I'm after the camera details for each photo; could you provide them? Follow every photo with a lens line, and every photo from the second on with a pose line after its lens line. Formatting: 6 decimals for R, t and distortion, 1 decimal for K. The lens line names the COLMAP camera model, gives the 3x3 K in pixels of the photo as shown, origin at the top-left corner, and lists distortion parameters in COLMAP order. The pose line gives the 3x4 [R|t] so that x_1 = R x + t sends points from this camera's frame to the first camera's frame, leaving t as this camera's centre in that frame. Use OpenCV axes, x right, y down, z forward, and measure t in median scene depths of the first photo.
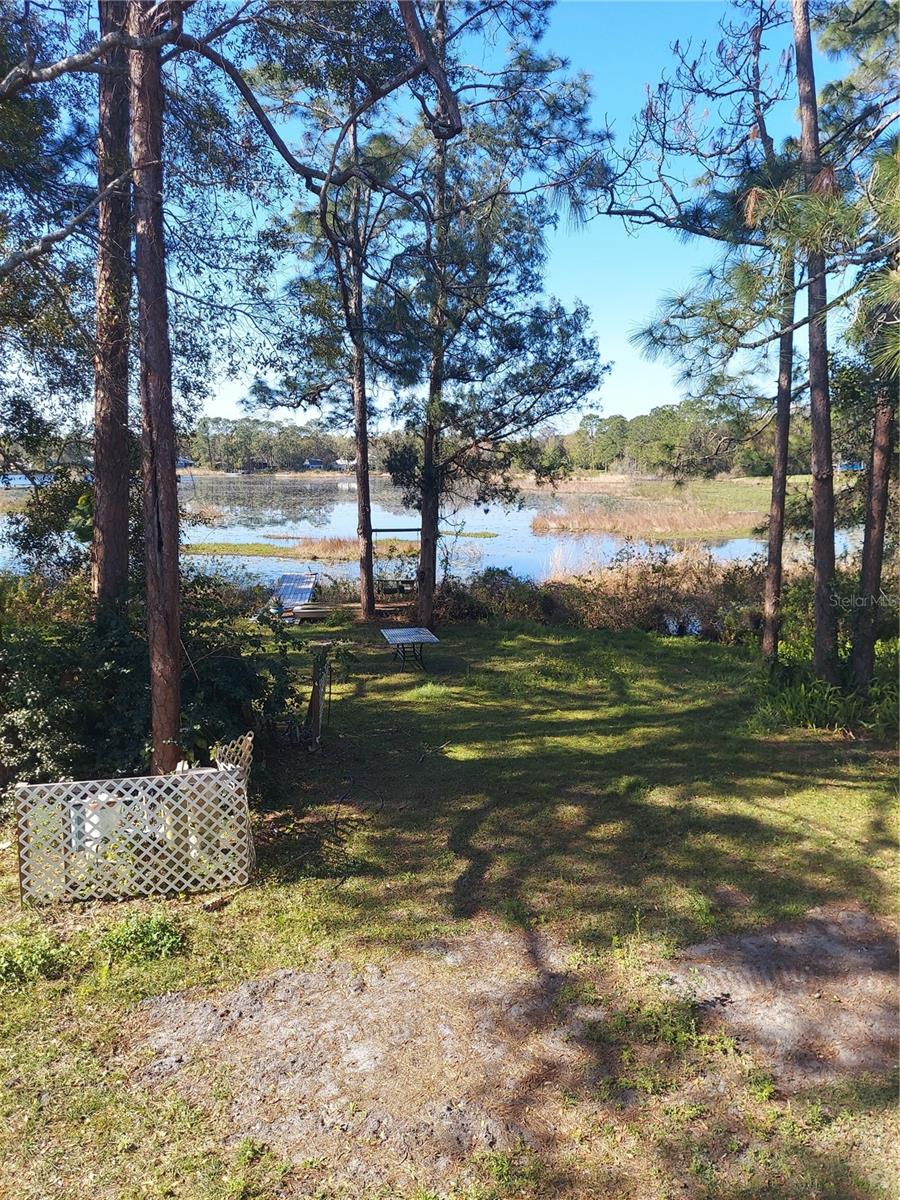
lens RADIAL K [[857.1, 0, 443.5], [0, 857.1, 614.1], [0, 0, 1]] dist [0.090944, -0.094364]
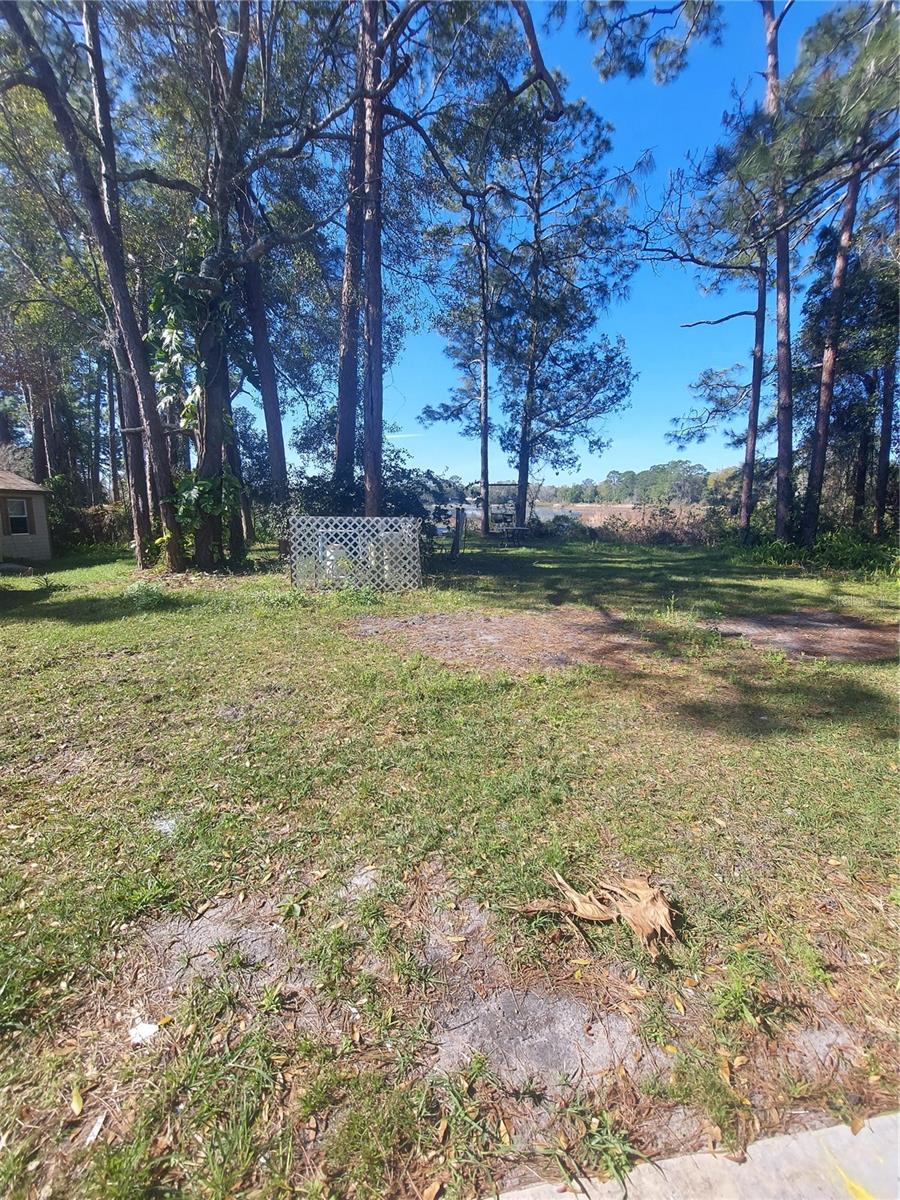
lens RADIAL K [[481.1, 0, 441.8], [0, 481.1, 587.2], [0, 0, 1]] dist [-0.010384, -0.003214]
pose [[0.985664, 0.029020, -0.166208, -0.014620], [-0.029335, 0.999569, 0.000562, 0.152798], [0.166153, 0.004322, 0.986091, 0.052891]]
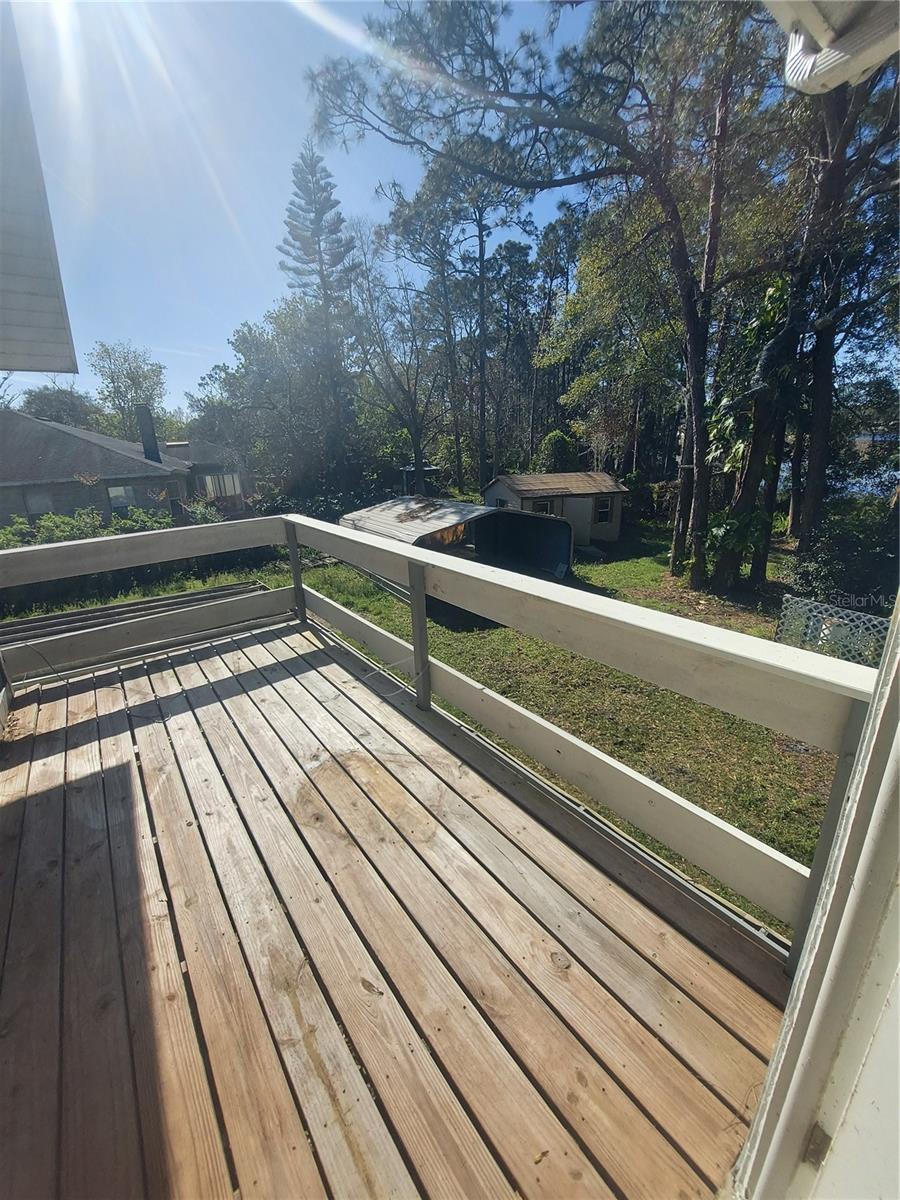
lens RADIAL K [[481.1, 0, 441.8], [0, 481.1, 587.2], [0, 0, 1]] dist [-0.010384, -0.003214]
pose [[0.335417, 0.271274, -0.902167, 0.092311], [-0.130580, 0.961787, 0.240653, 0.012380], [0.932976, 0.037086, 0.358023, -0.035572]]
